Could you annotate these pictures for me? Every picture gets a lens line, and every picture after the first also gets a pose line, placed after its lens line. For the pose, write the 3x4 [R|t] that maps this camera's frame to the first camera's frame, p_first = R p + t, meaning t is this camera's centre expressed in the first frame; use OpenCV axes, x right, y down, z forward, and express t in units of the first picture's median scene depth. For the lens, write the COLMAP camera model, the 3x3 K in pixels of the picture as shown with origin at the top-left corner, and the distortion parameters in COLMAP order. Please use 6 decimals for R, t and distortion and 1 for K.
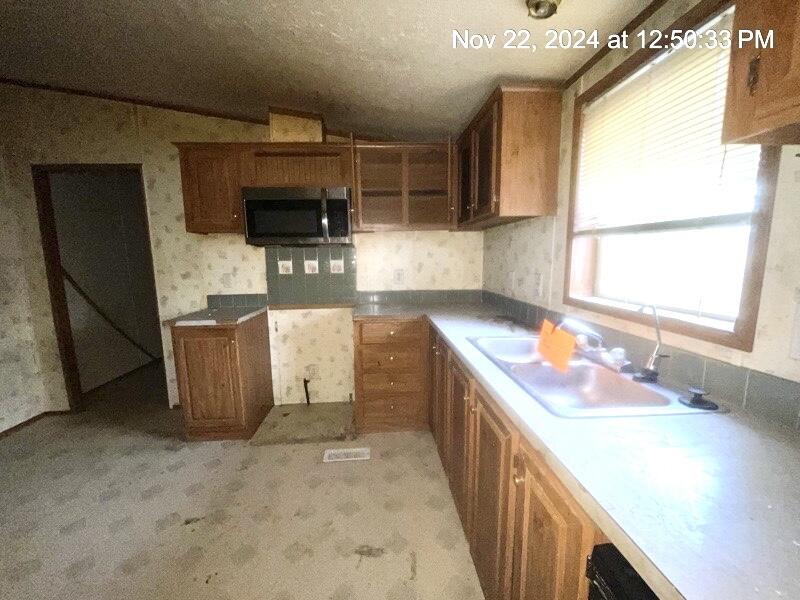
lens RADIAL K [[327.4, 0, 400.0], [0, 327.4, 300.0], [0, 0, 1]] dist [-0.026606, 0.018089]
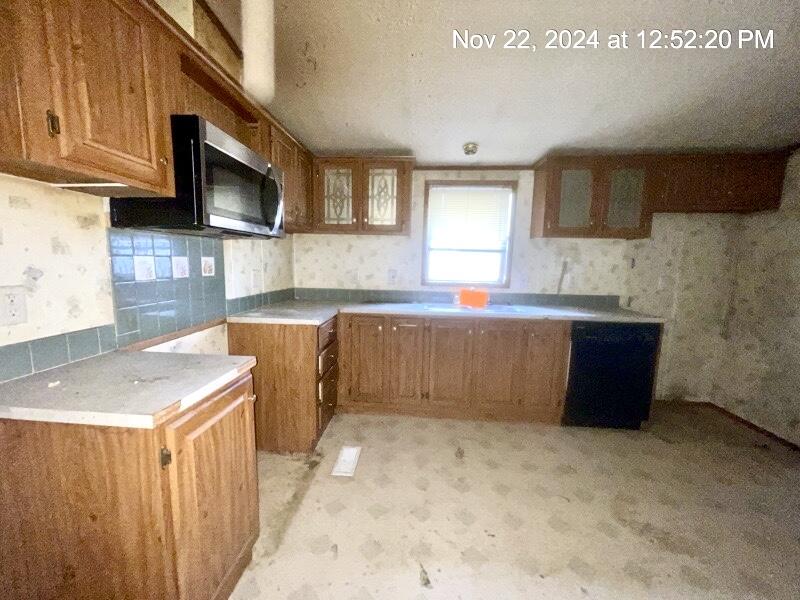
lens RADIAL K [[327.4, 0, 400.0], [0, 327.4, 300.0], [0, 0, 1]] dist [-0.026606, 0.018089]
pose [[0.131393, -0.098944, 0.986380, -0.830175], [0.110618, 0.990256, 0.084598, -0.048697], [-0.985139, 0.097996, 0.141058, 0.525687]]
